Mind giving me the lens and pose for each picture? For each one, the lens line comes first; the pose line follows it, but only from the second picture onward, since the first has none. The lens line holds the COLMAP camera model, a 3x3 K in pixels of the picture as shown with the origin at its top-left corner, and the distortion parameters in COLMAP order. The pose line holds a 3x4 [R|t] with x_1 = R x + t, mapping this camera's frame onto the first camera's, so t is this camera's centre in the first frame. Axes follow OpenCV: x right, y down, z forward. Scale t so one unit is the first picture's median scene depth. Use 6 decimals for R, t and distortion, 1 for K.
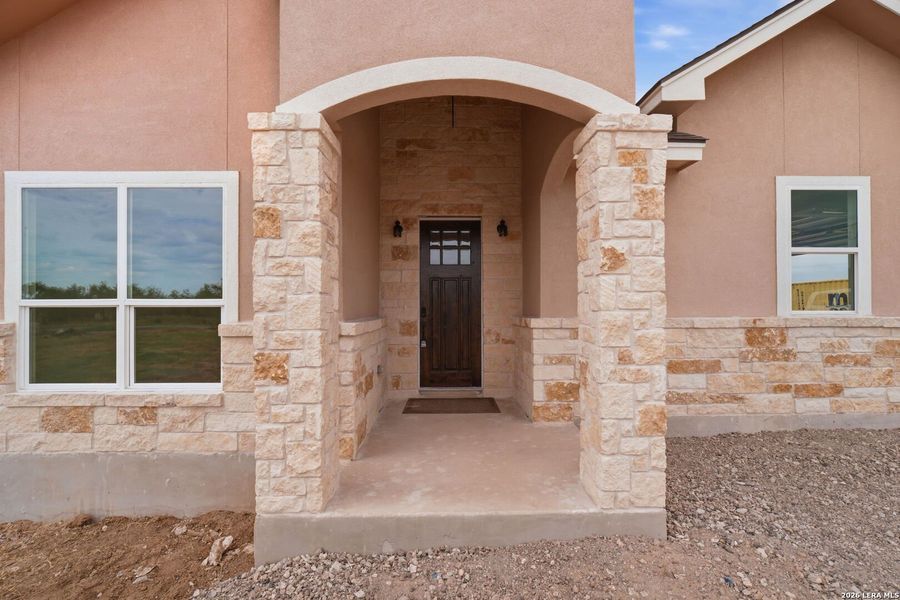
lens RADIAL K [[387.5, 0, 450.0], [0, 387.5, 300.0], [0, 0, 1]] dist [0.001156, 0.000170]
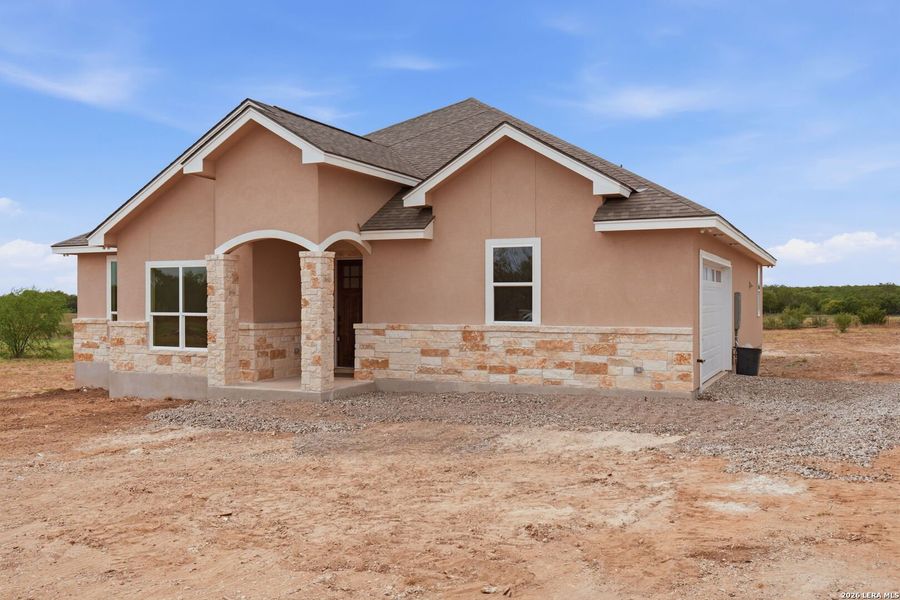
lens RADIAL K [[798.6, 0, 482.6], [0, 798.6, 285.1], [0, 0, 1]] dist [-0.003239, 0.002326]
pose [[0.909005, -0.003991, -0.416767, 2.317584], [0.005032, 0.999986, 0.001399, -0.134443], [0.416756, -0.003368, 0.909012, -2.160920]]
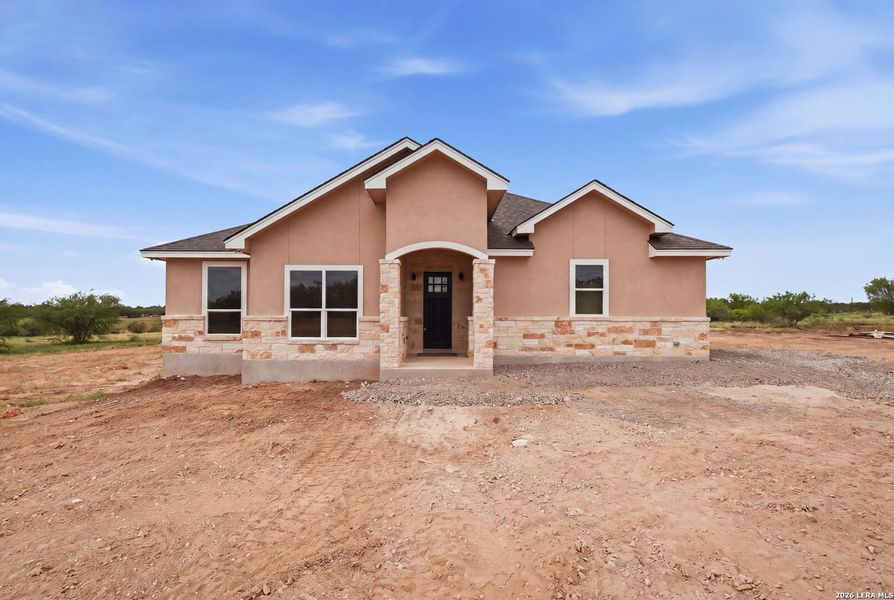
lens RADIAL K [[395.9, 0, 447.0], [0, 395.9, 300.0], [0, 0, 1]] dist [0.027883, 0.000063]
pose [[0.999961, 0.006497, -0.005958, 0.085225], [-0.006545, 0.999945, -0.008140, -0.037168], [0.005904, 0.008178, 0.999949, -1.558962]]
